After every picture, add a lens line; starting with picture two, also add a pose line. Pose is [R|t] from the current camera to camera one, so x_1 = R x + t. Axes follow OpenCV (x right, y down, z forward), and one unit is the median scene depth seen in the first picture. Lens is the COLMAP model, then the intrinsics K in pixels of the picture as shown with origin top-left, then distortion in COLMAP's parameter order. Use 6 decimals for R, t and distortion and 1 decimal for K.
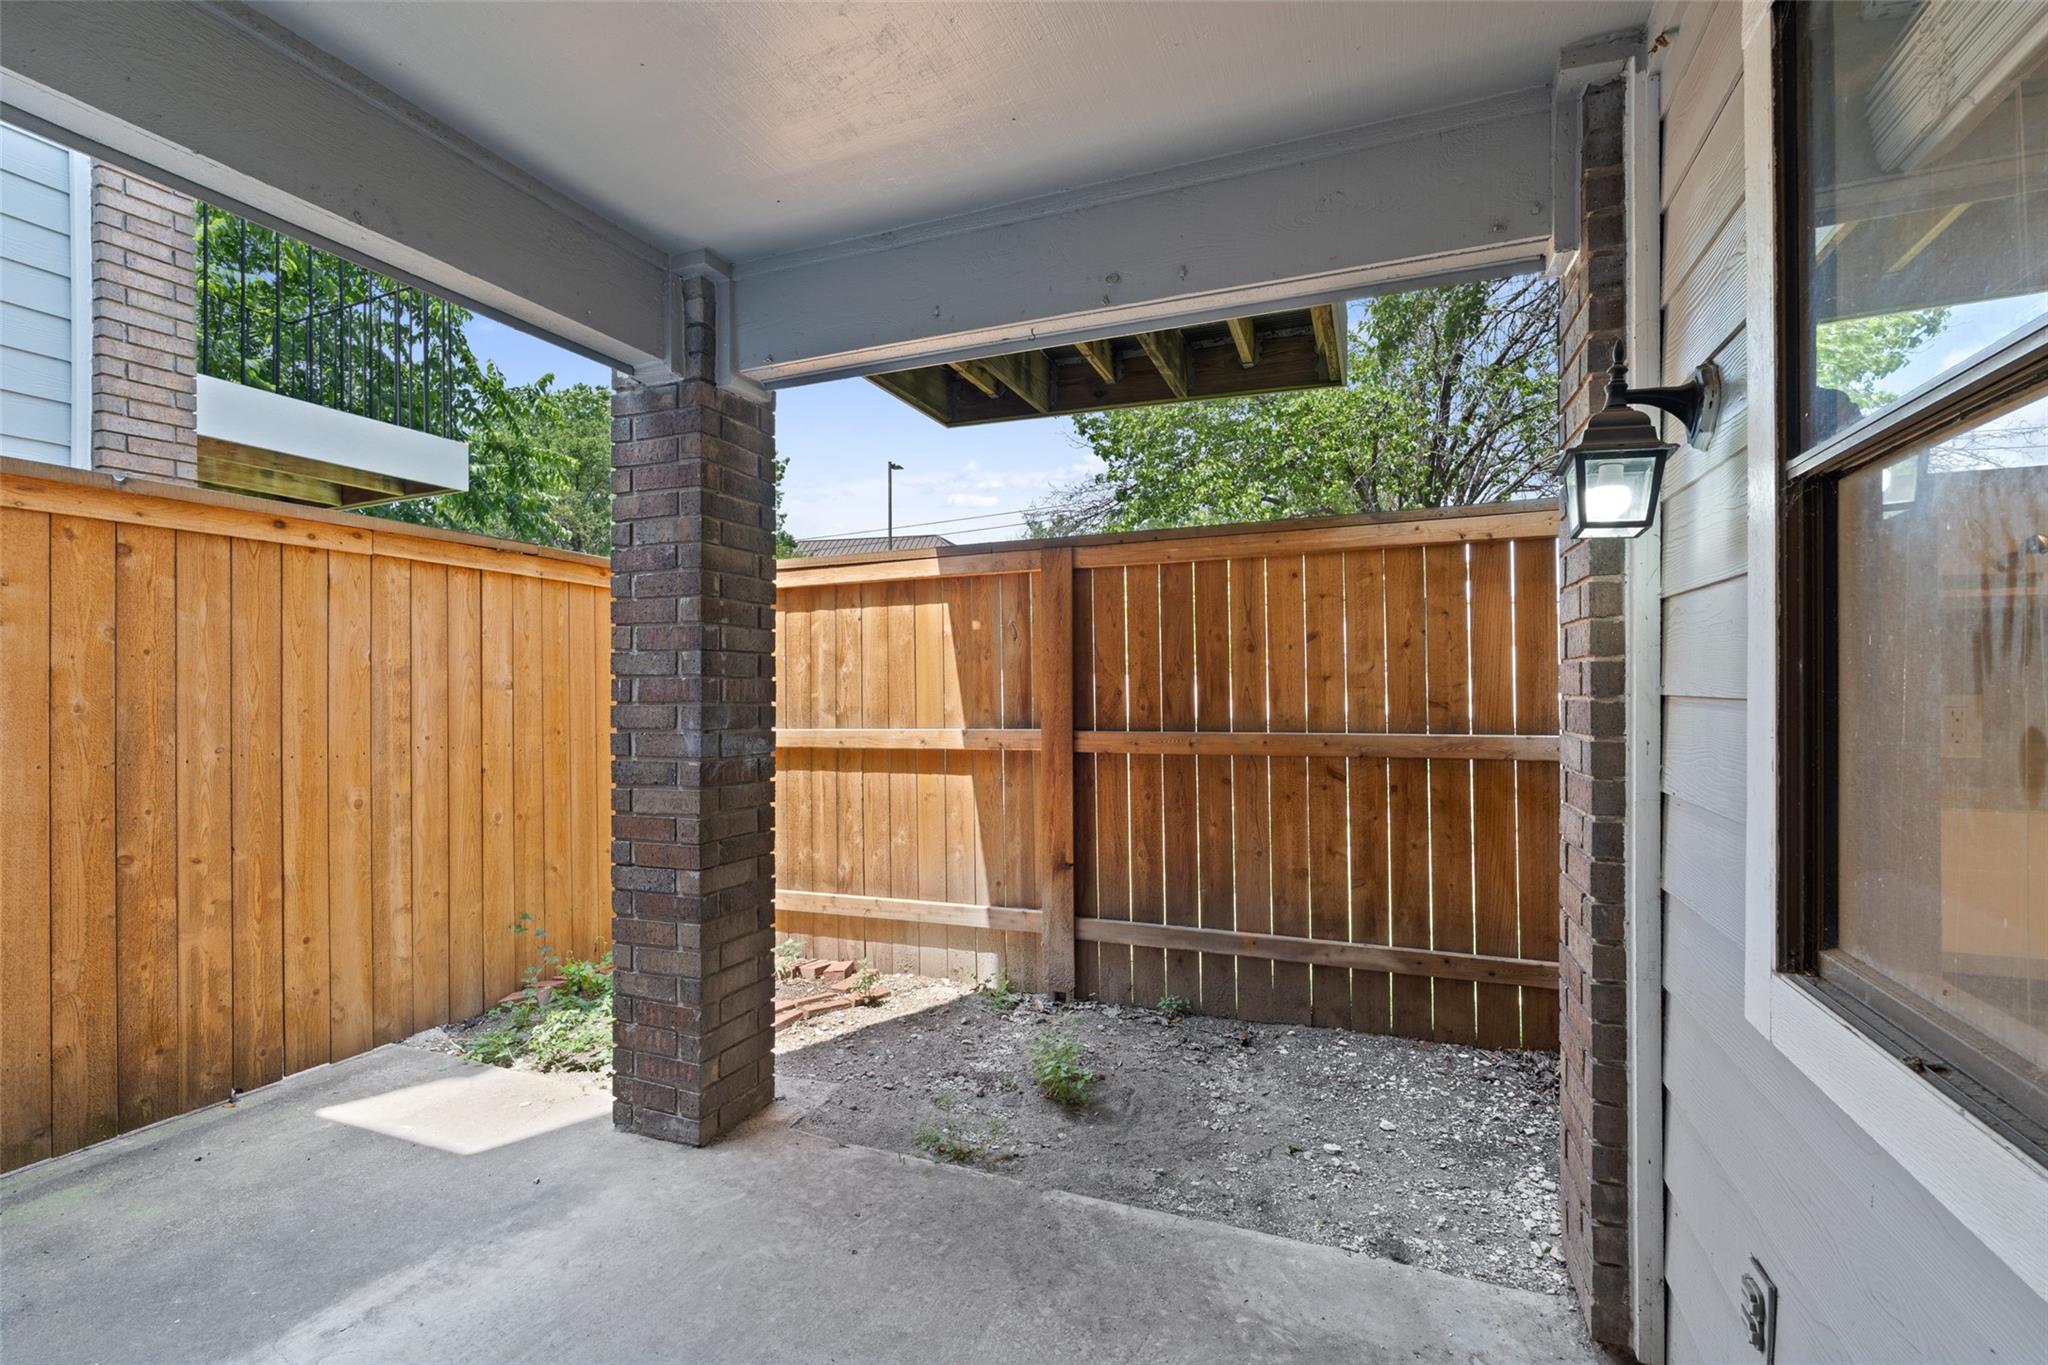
lens RADIAL K [[906.8, 0, 1022.7], [0, 906.8, 703.4], [0, 0, 1]] dist [-0.002821, -0.000863]
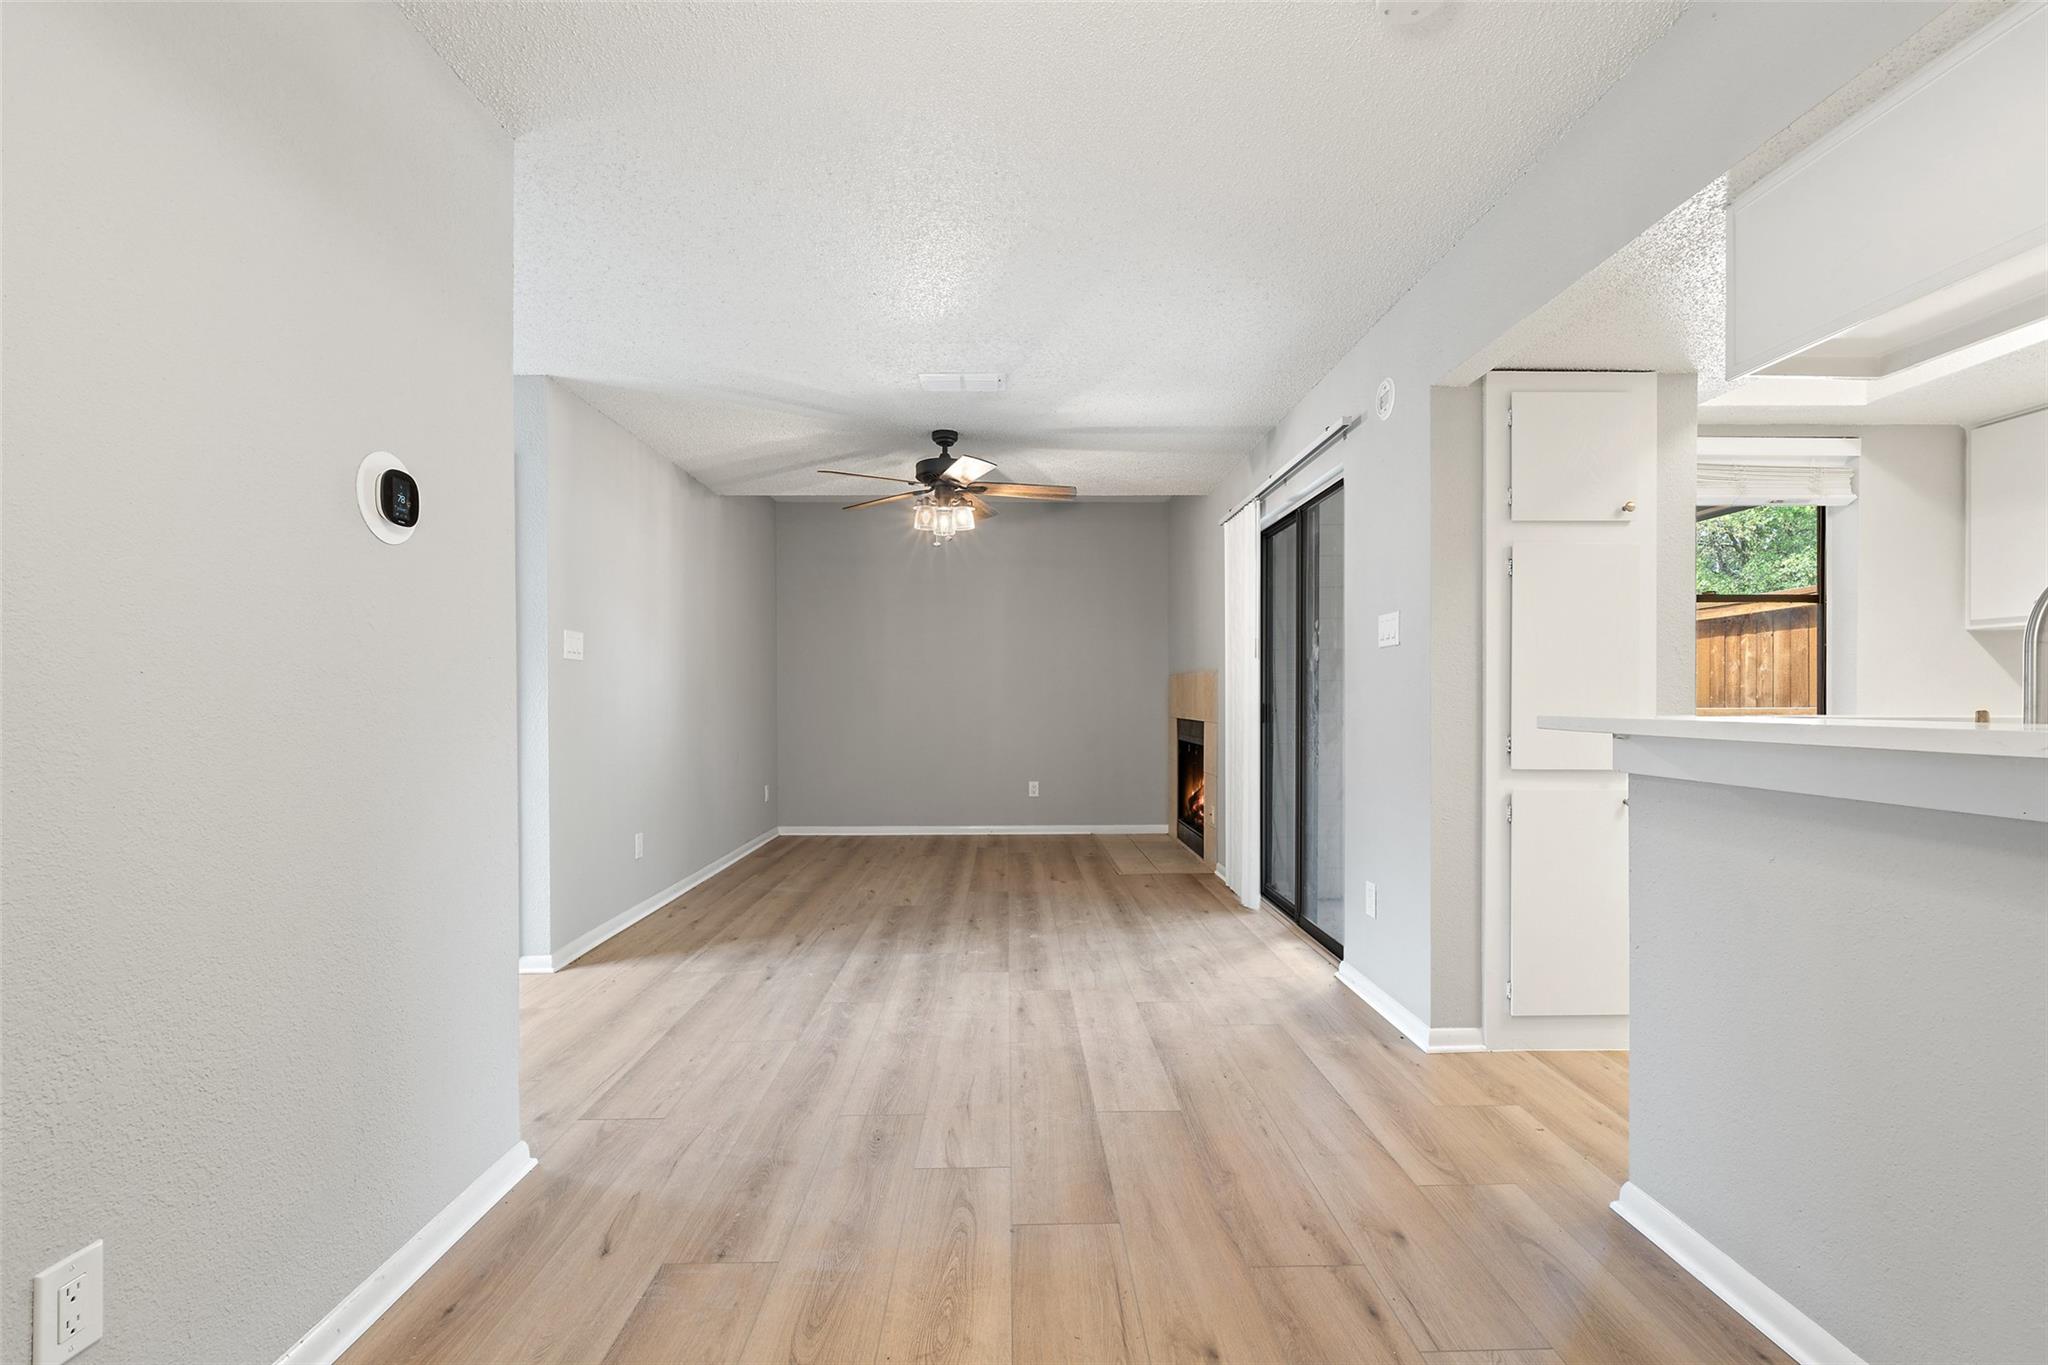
lens RADIAL K [[906.8, 0, 1022.7], [0, 906.8, 703.4], [0, 0, 1]] dist [-0.002821, -0.000863]
pose [[0.402667, 0.009189, -0.915301, 0.794515], [-0.014343, 0.999890, 0.003728, 0.037545], [0.915234, 0.011627, 0.402754, -0.857542]]
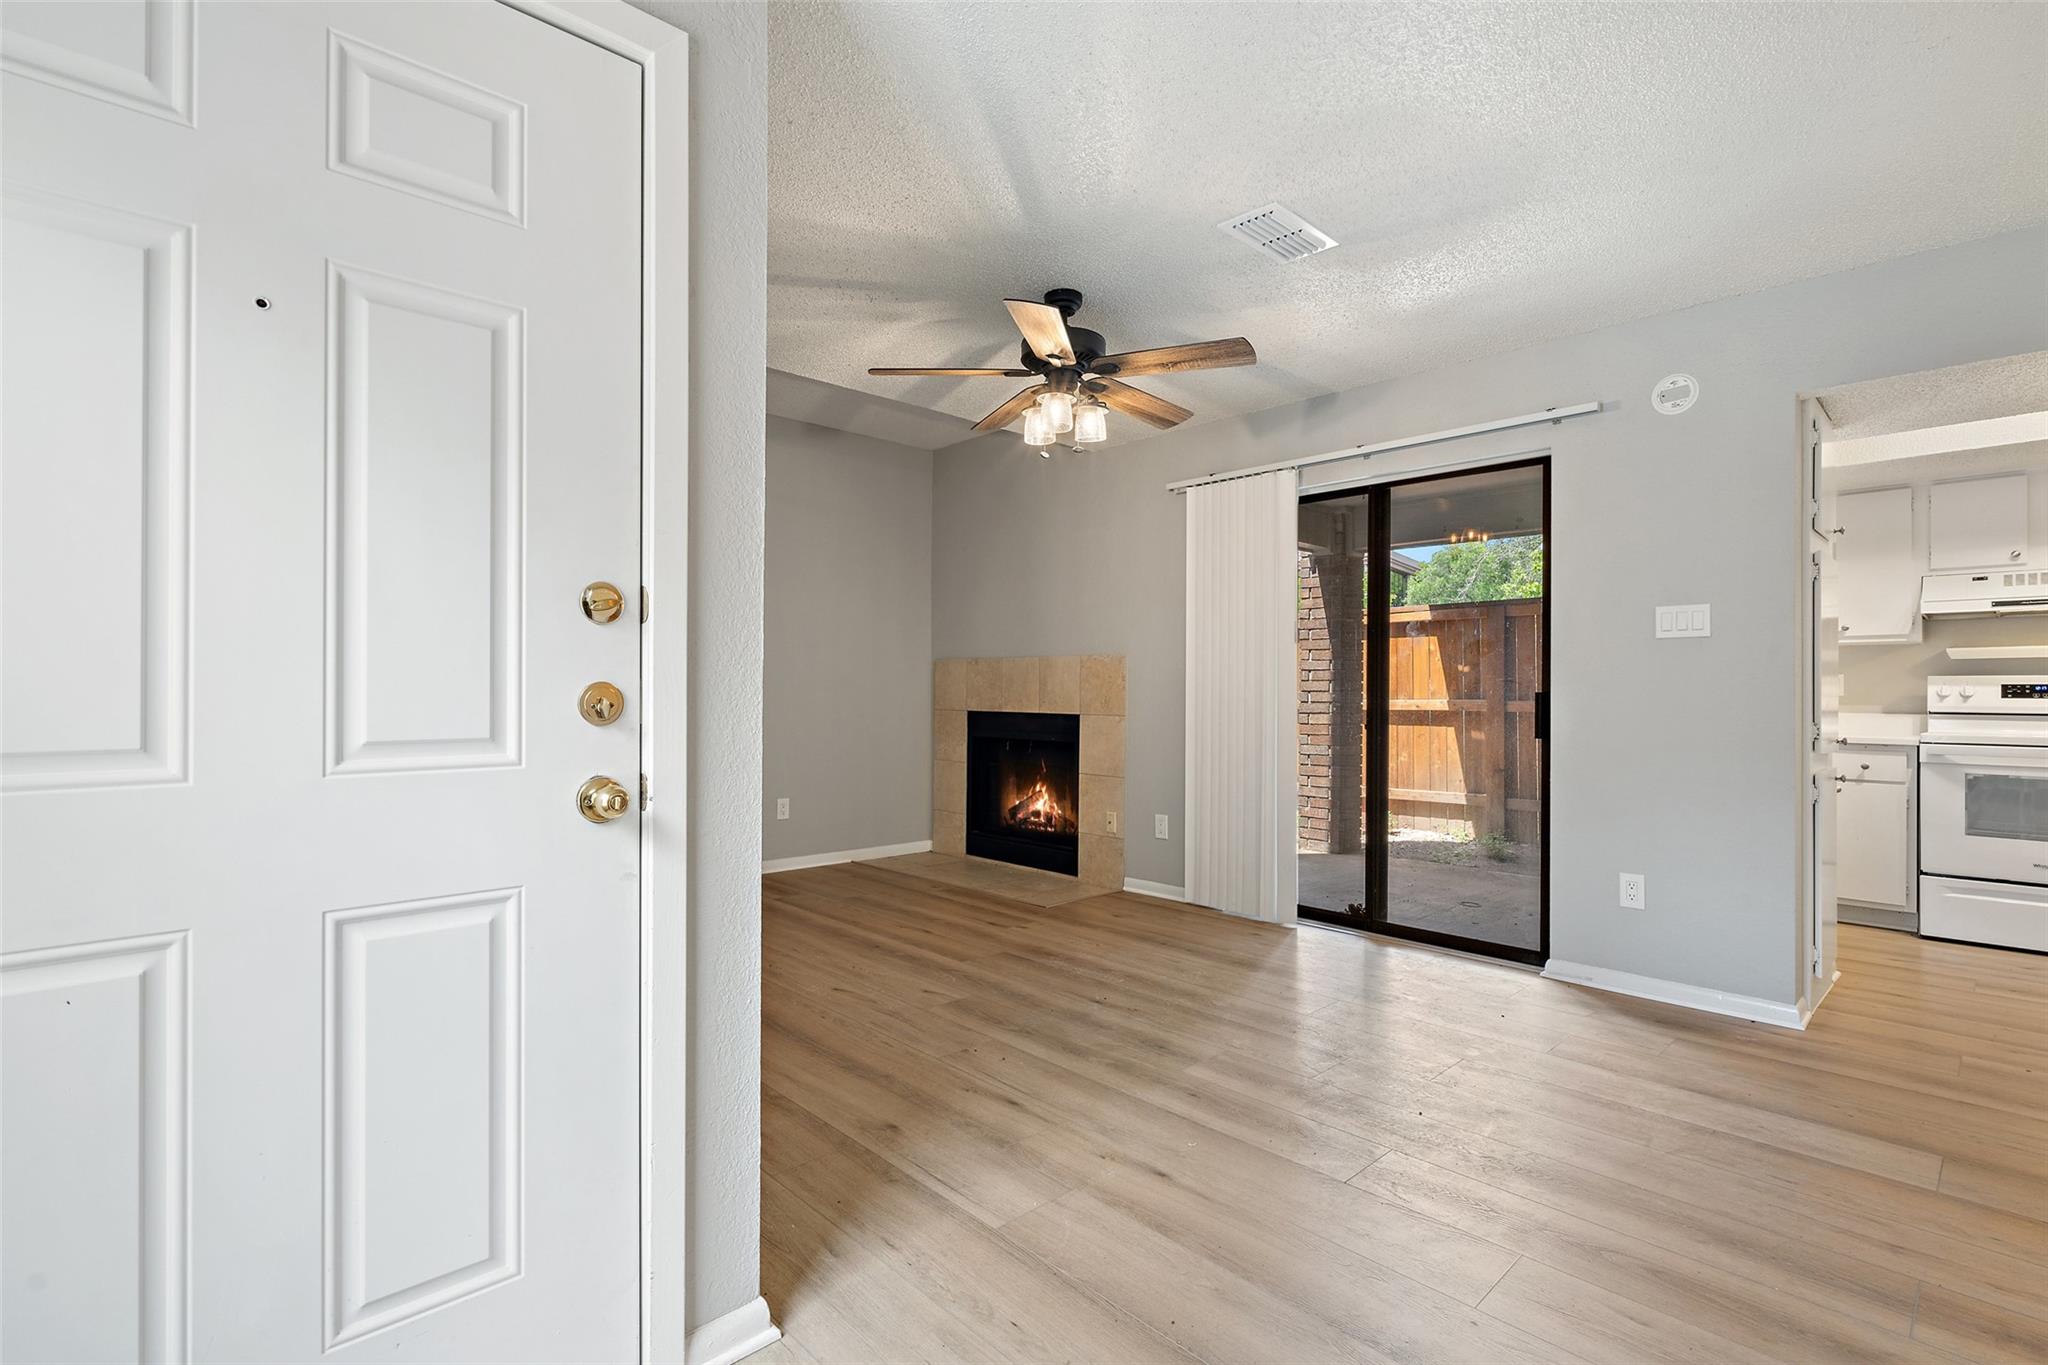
lens RADIAL K [[952.4, 0, 1024.0], [0, 952.4, 682.5], [0, 0, 1]] dist [-0.001122, -0.000263]
pose [[0.913720, 0.007878, -0.406268, -0.056950], [-0.018804, 0.999561, -0.022909, 0.057237], [0.405910, 0.028572, 0.913467, -1.285766]]
